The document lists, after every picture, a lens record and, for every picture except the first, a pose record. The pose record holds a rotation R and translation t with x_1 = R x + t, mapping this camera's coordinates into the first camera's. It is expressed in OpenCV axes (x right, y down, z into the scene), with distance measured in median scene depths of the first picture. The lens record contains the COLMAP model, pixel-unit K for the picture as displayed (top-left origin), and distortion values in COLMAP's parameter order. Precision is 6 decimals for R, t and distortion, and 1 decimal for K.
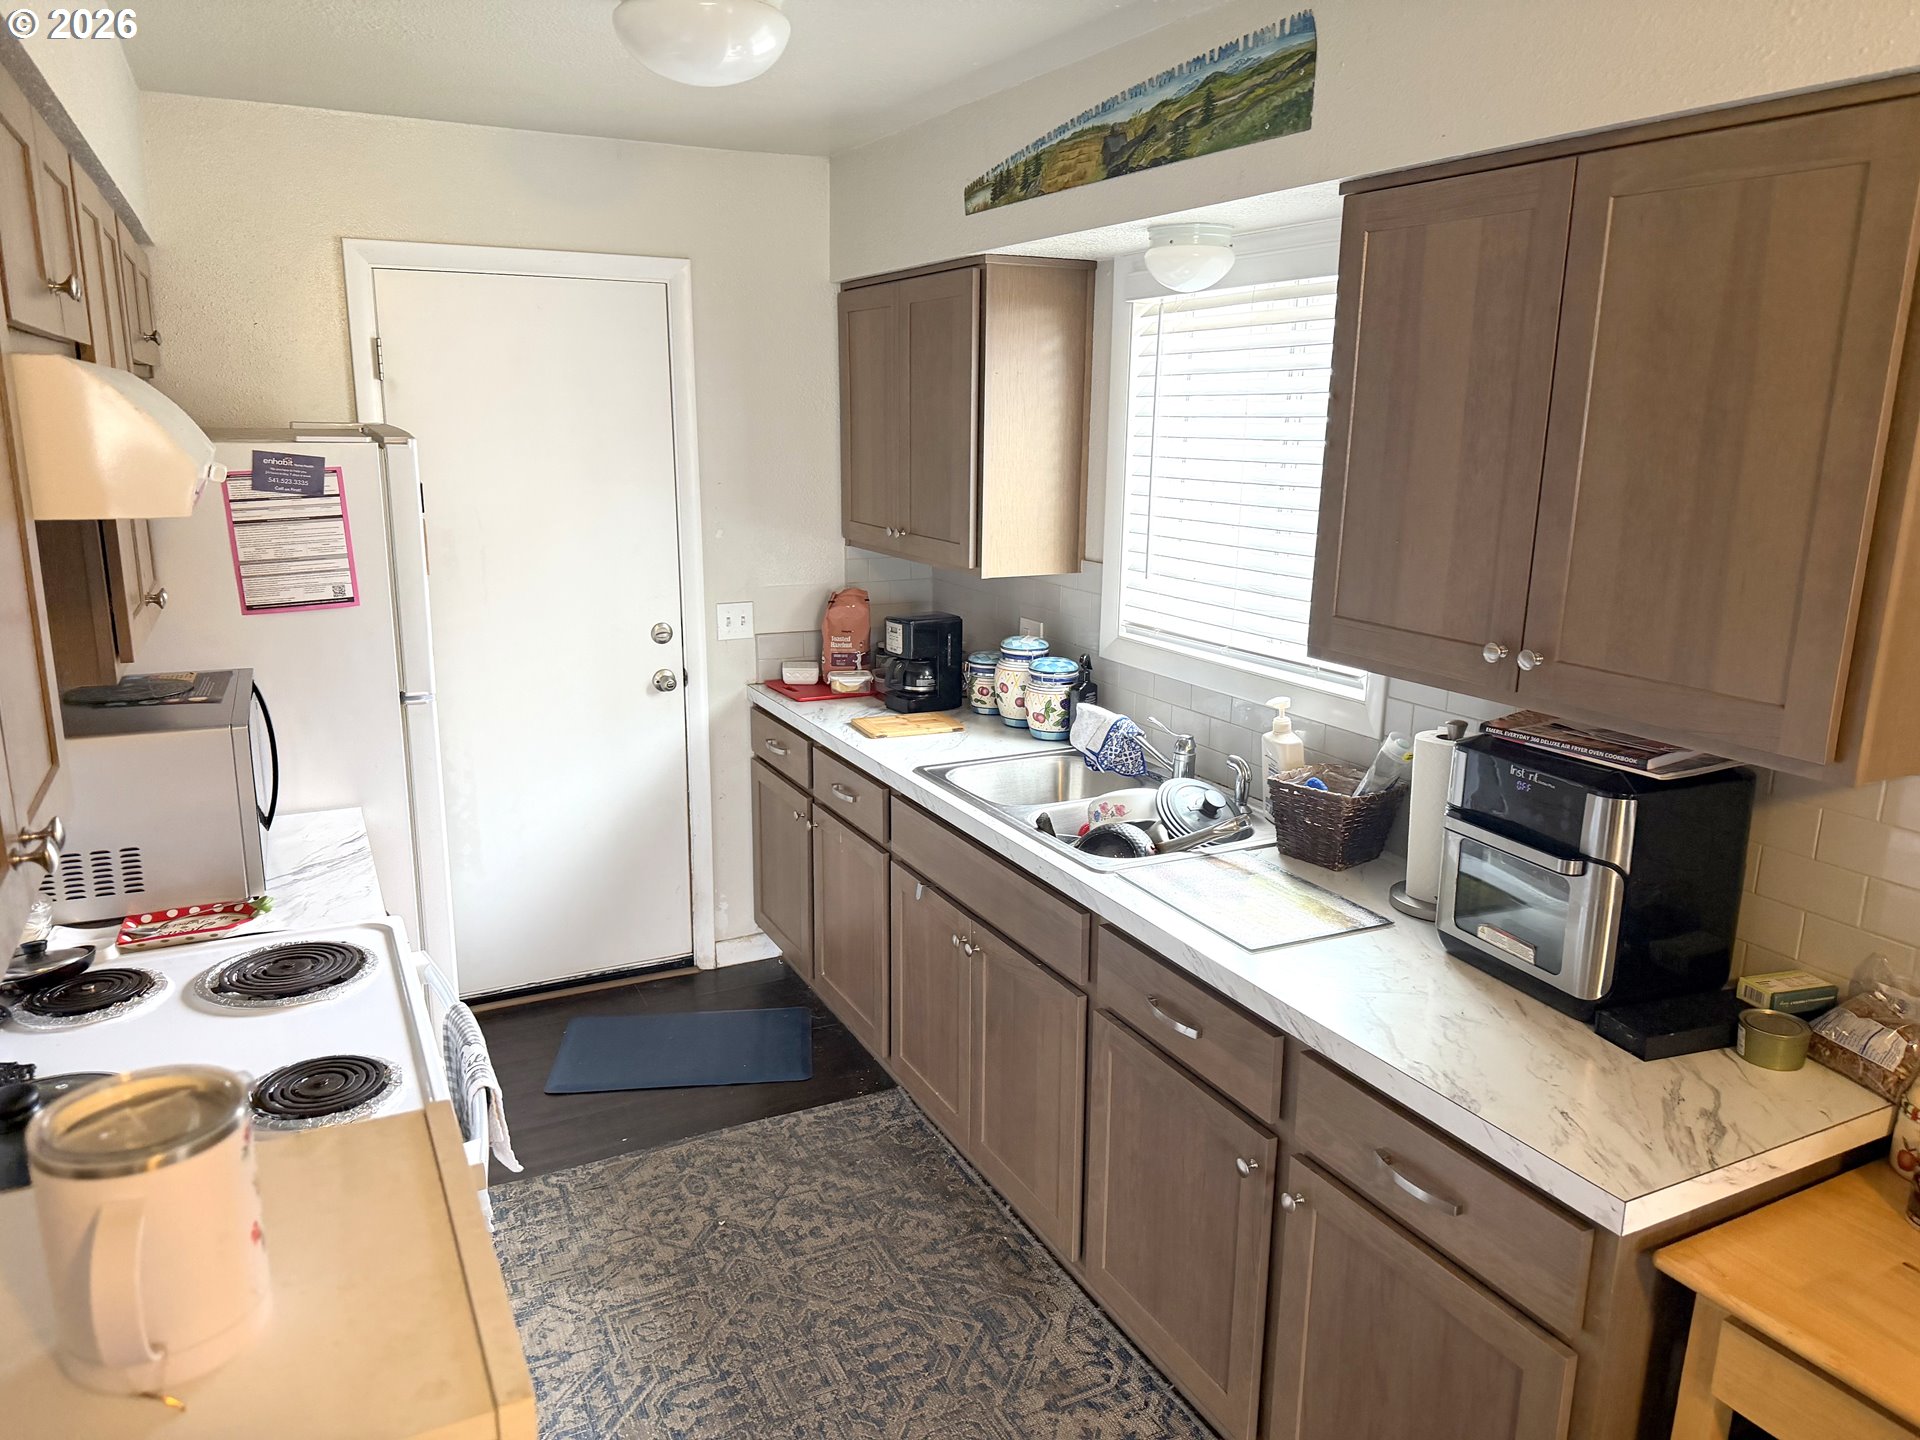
lens RADIAL K [[1332.5, 0, 960.0], [0, 1332.5, 720.0], [0, 0, 1]] dist [-0.033913, 0.000065]
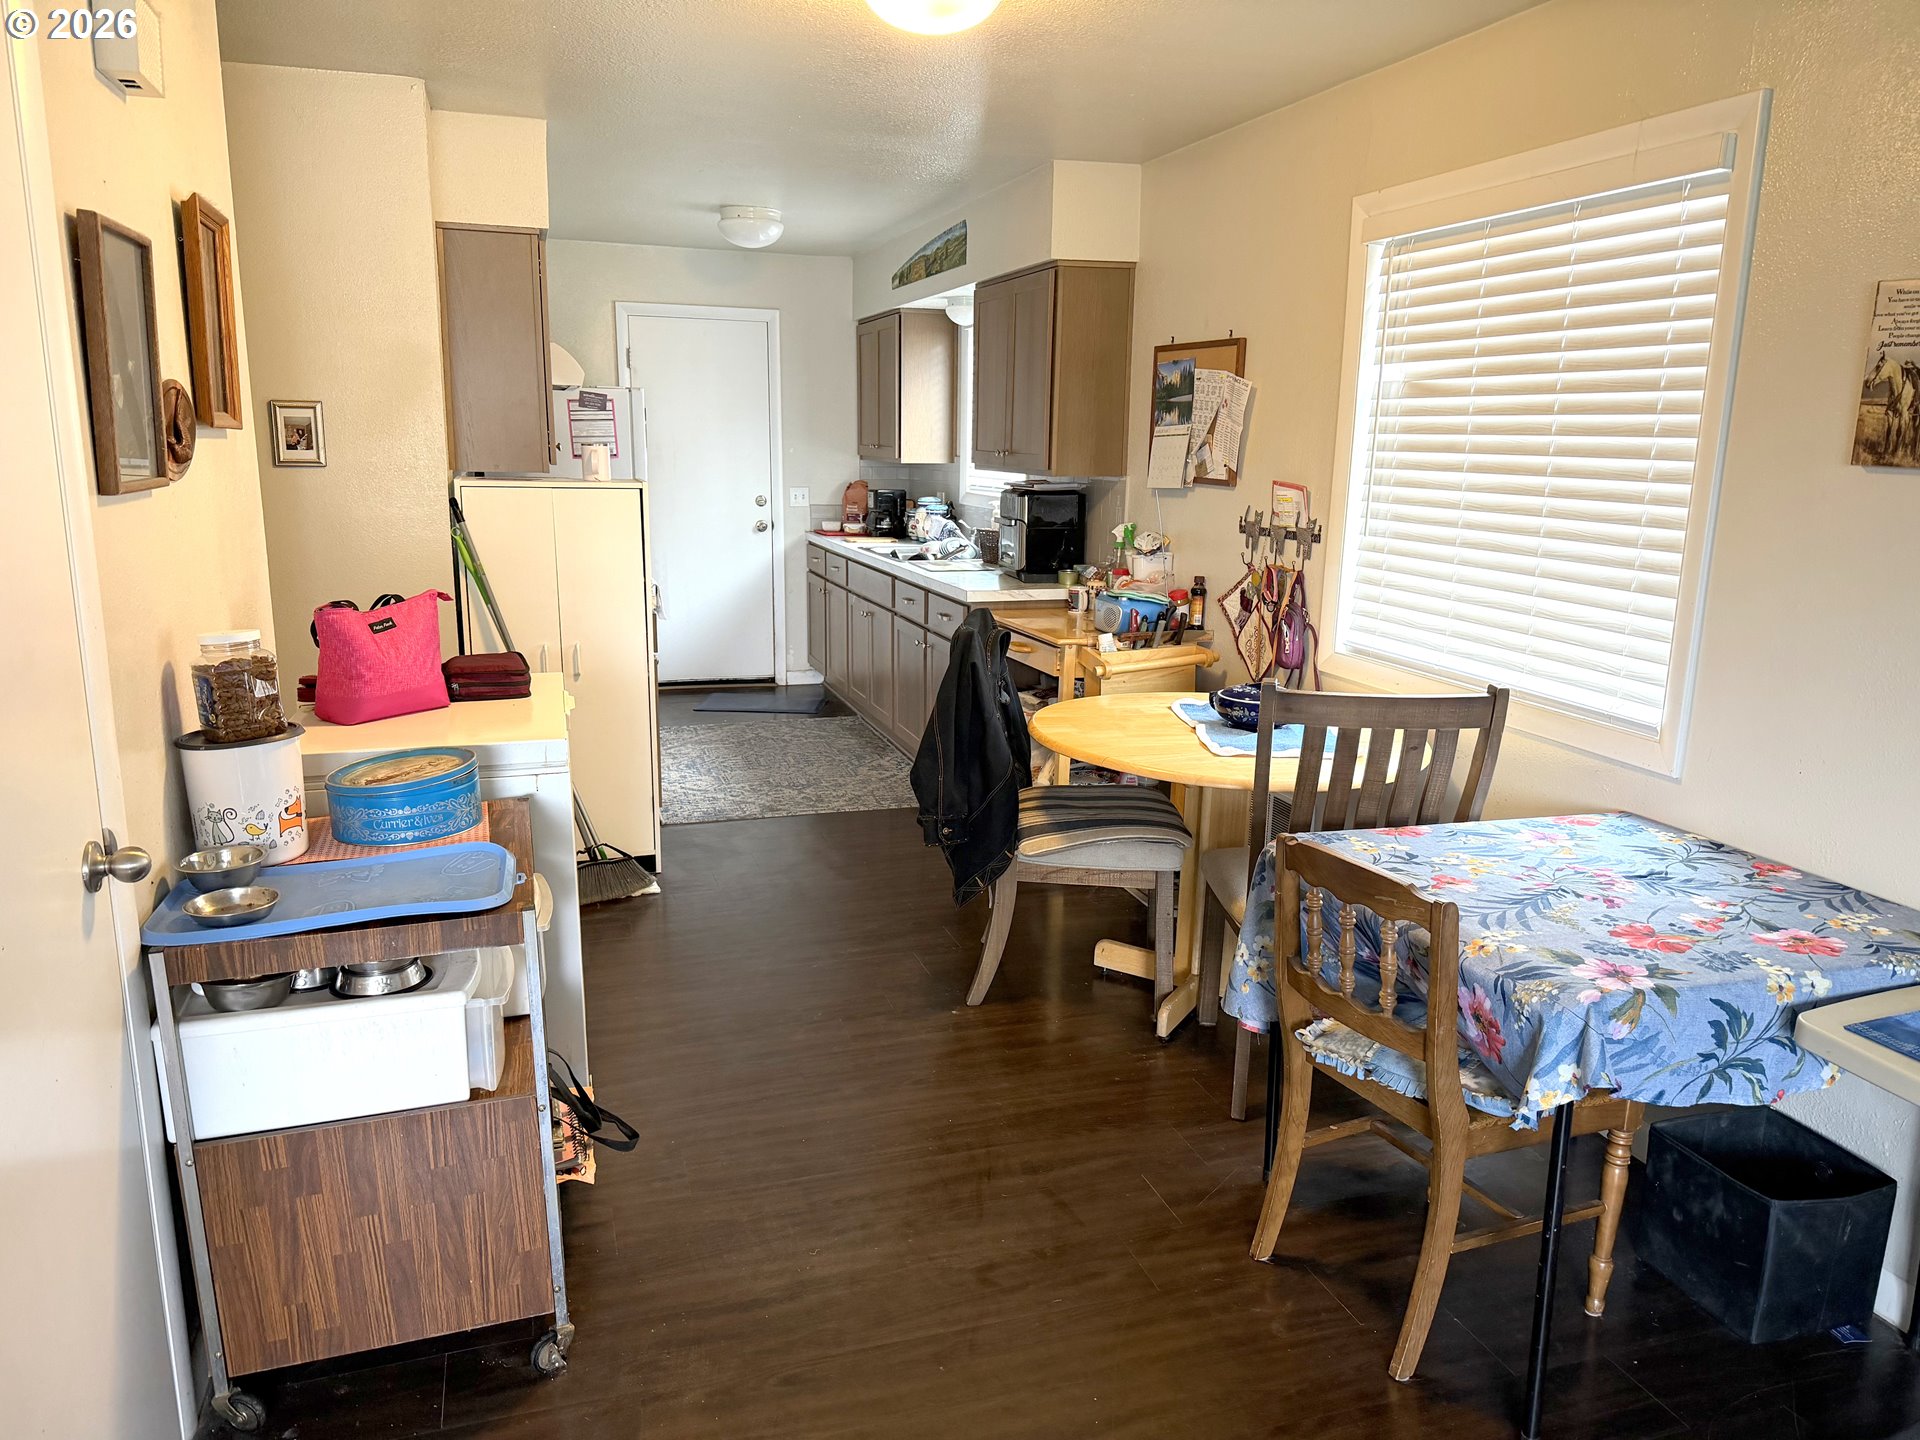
lens RADIAL K [[1351.4, 0, 985.5], [0, 1351.4, 763.7], [0, 0, 1]] dist [0.002825, -0.000617]
pose [[0.990165, 0.037011, -0.134920, 0.385572], [-0.036251, 0.999310, 0.008086, 0.292569], [0.135127, -0.003116, 0.990823, -0.928438]]
